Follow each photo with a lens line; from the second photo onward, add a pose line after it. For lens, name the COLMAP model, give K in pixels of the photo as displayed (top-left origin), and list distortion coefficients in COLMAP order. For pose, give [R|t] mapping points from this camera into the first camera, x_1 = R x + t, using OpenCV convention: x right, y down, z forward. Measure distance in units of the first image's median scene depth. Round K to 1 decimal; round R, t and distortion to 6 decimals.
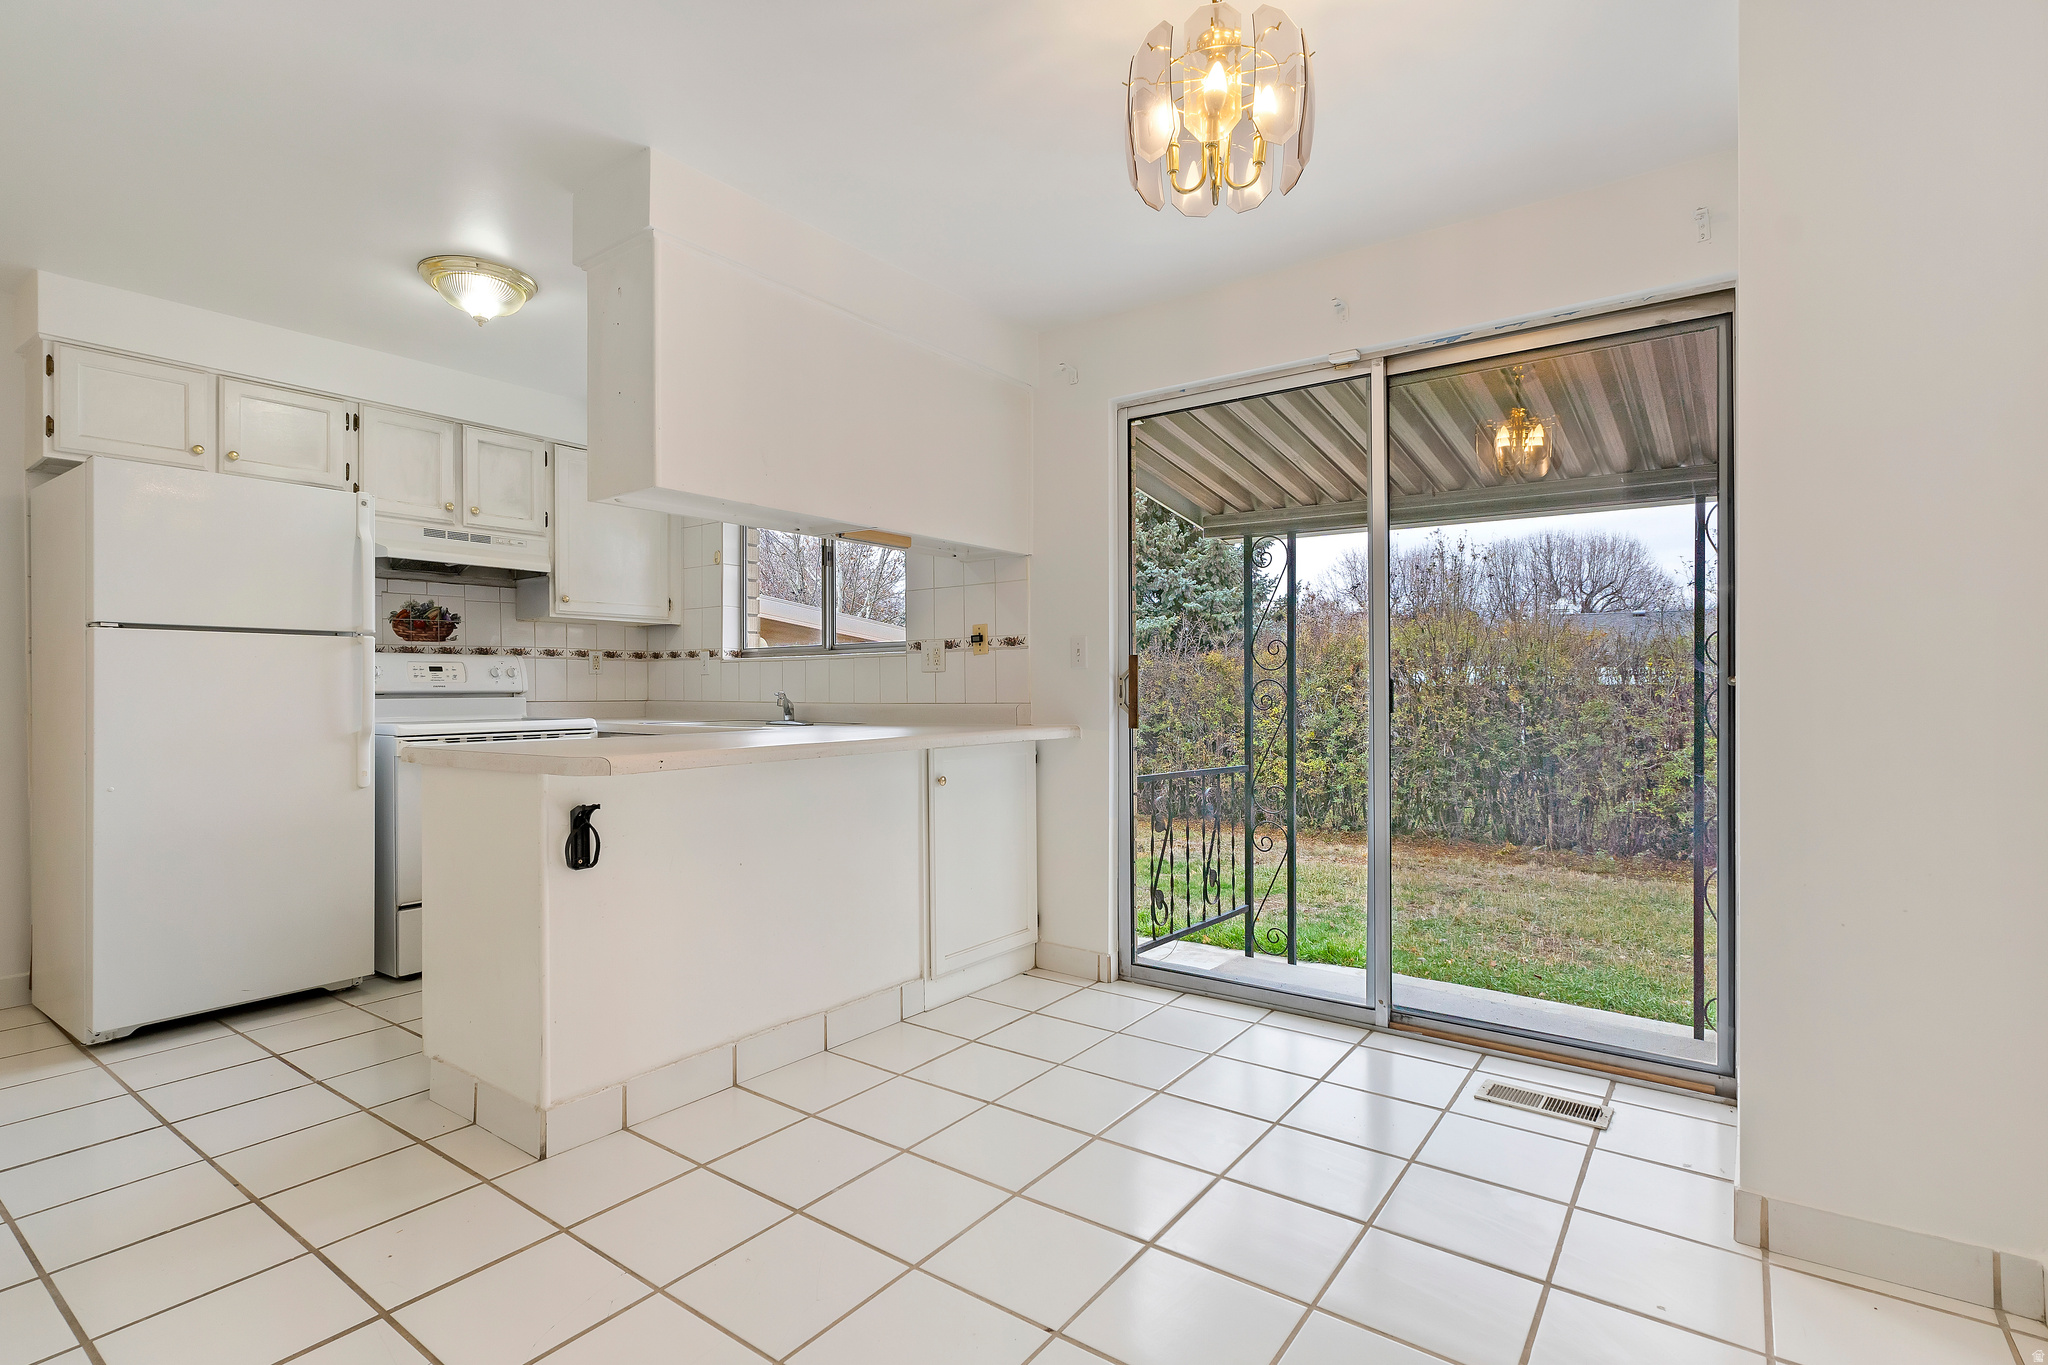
lens RADIAL K [[961.9, 0, 1017.8], [0, 961.9, 688.3], [0, 0, 1]] dist [0.013898, 0.000185]
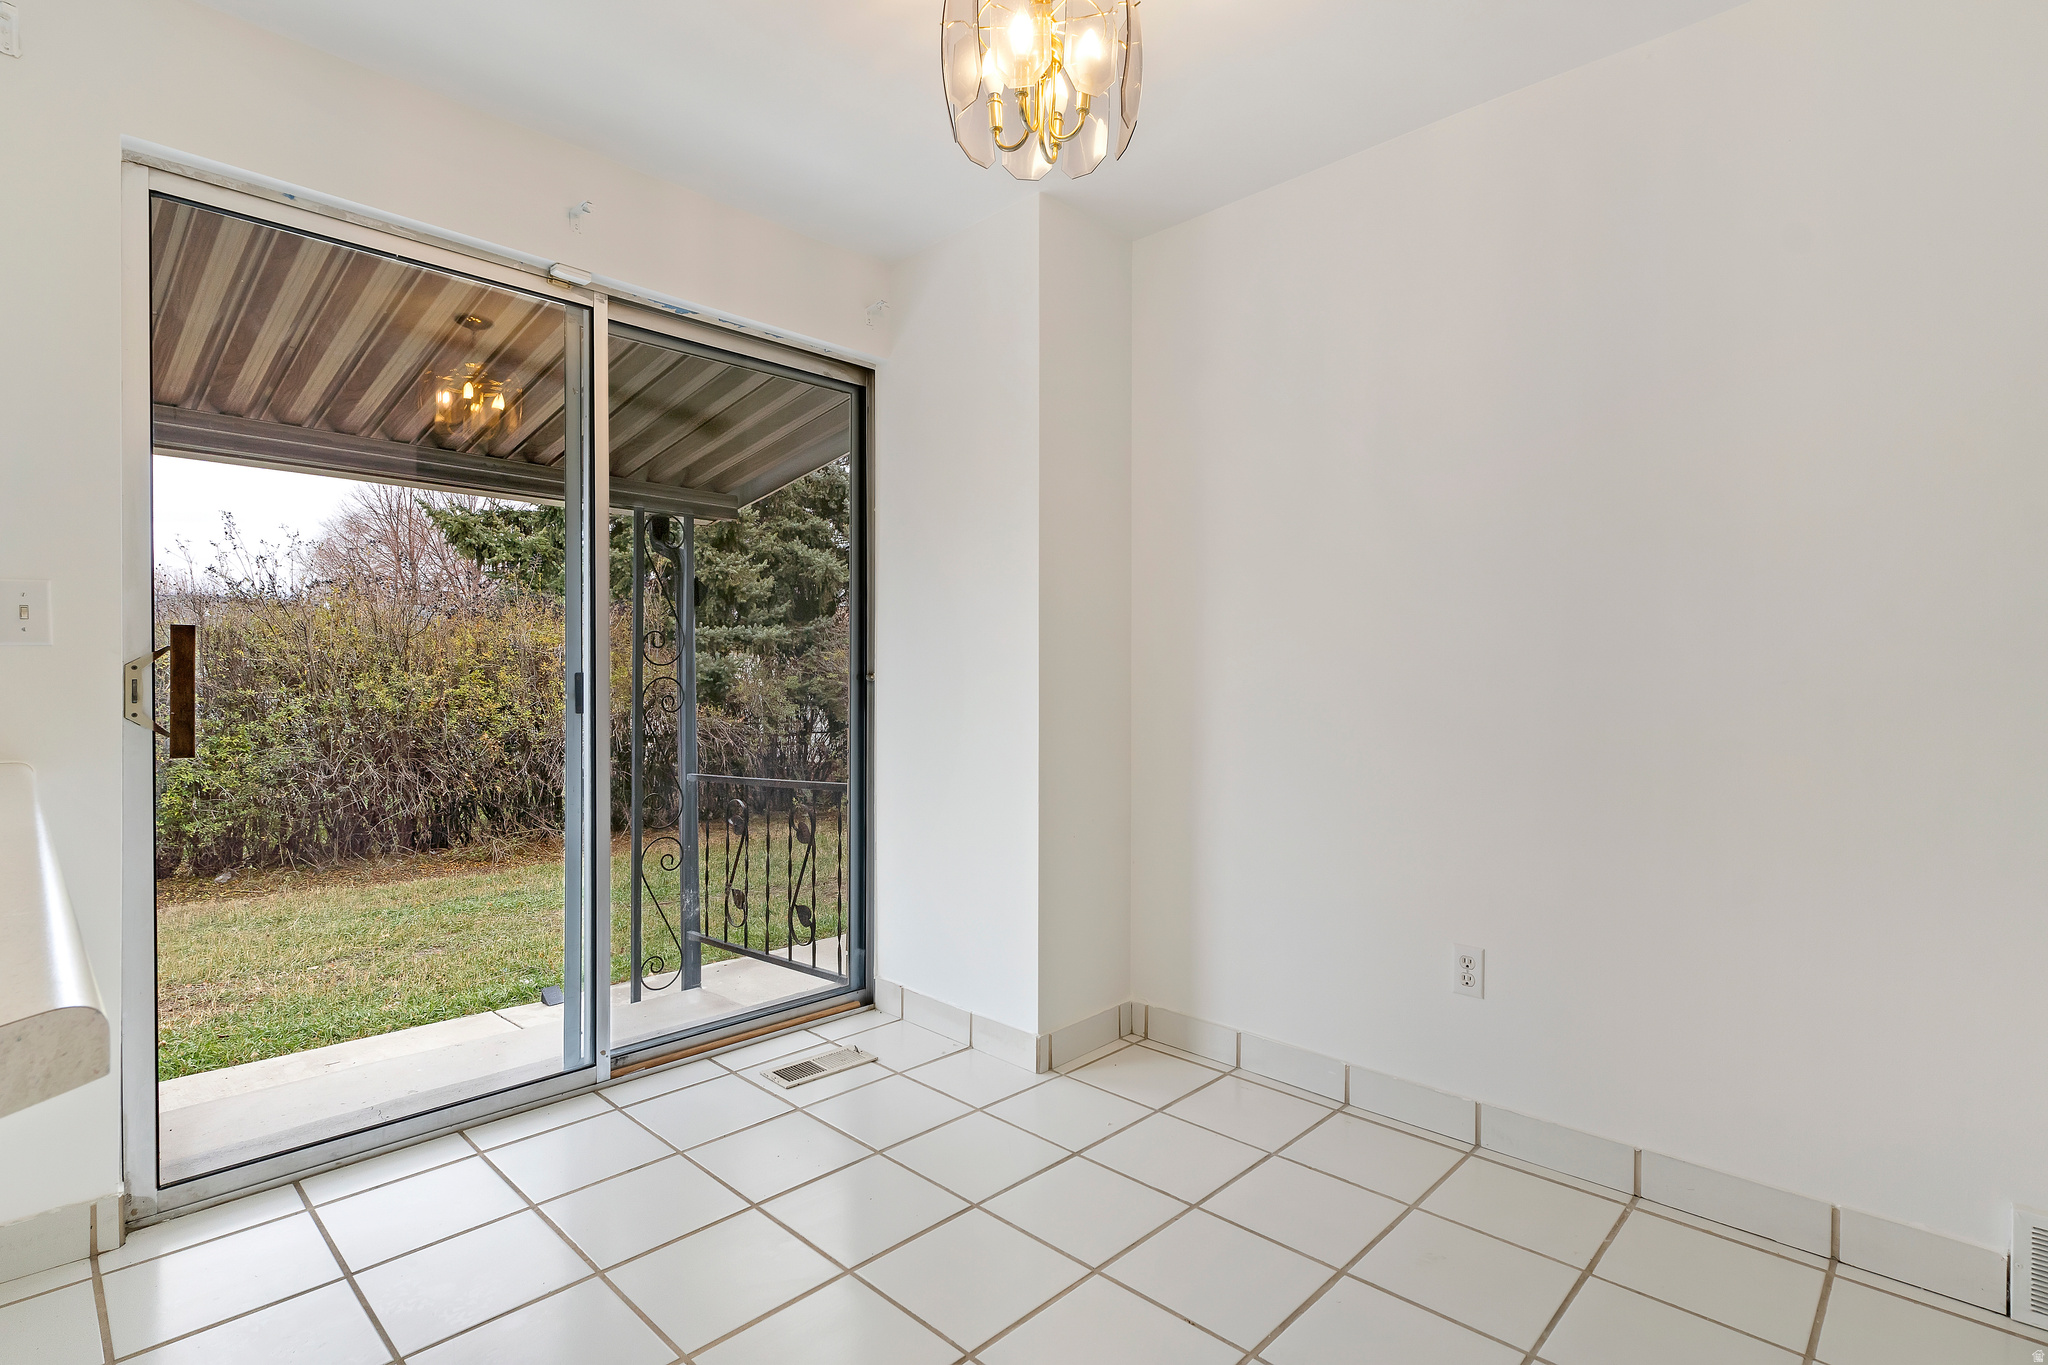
lens RADIAL K [[961.9, 0, 1027.4], [0, 961.9, 681.4], [0, 0, 1]] dist [0.013898, 0.000185]
pose [[0.164721, 0.001786, 0.986339, -0.314459], [0.003737, 0.999990, -0.002435, 0.001533], [-0.986333, 0.004087, 0.164713, 0.384658]]
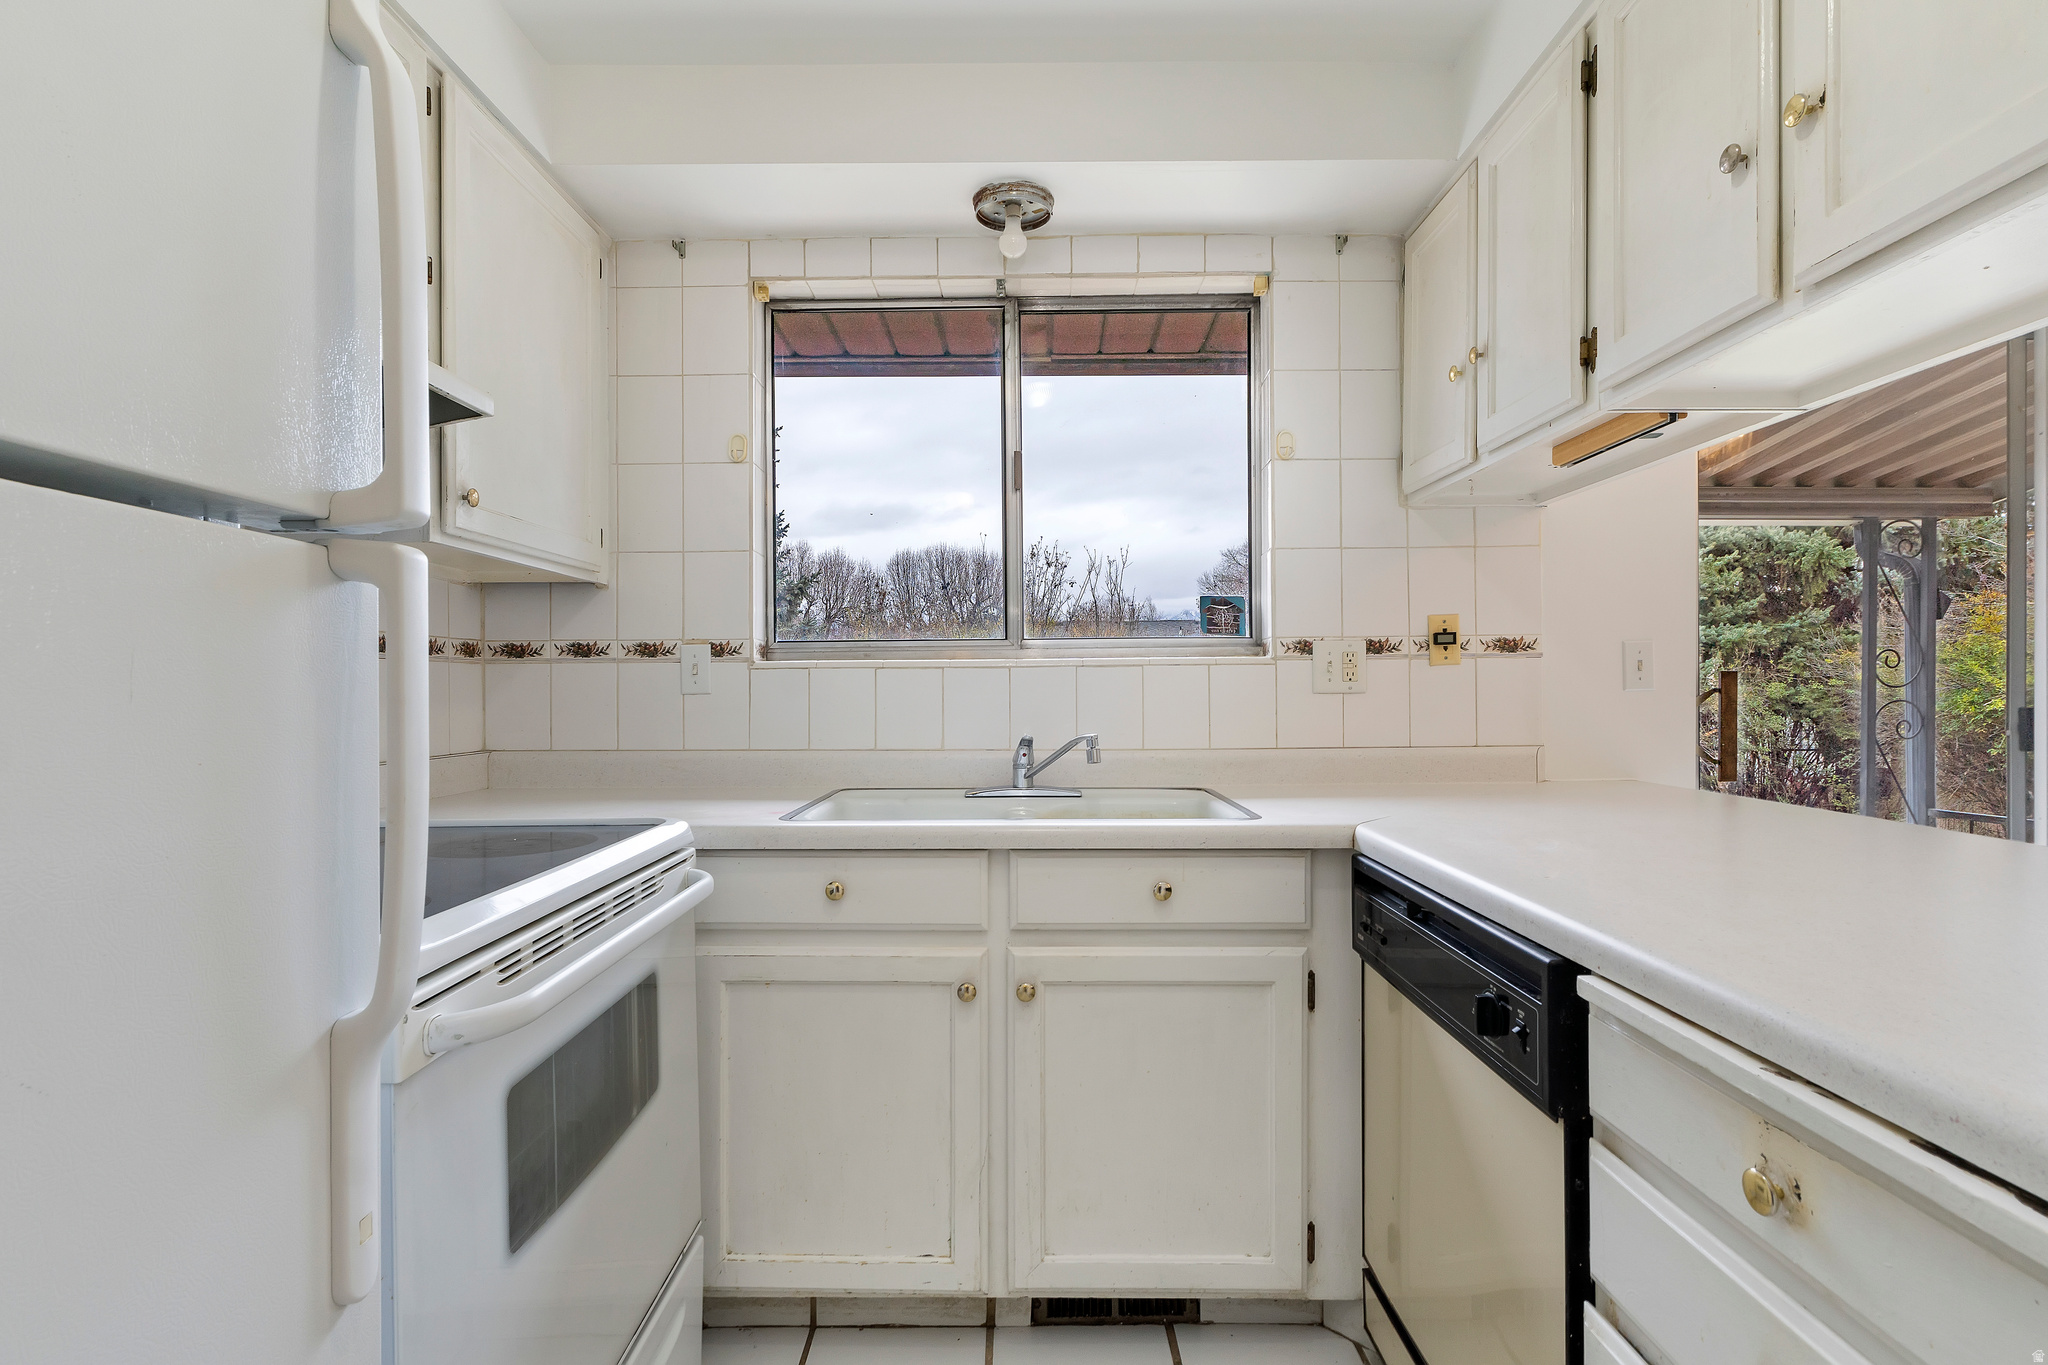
lens RADIAL K [[961.9, 0, 1024.4], [0, 961.9, 677.0], [0, 0, 1]] dist [0.013898, 0.000185]
pose [[0.812955, 0.003404, 0.582317, -0.603974], [0.002070, 0.999960, -0.008735, -0.023348], [-0.582323, 0.008307, 0.812915, 0.674687]]
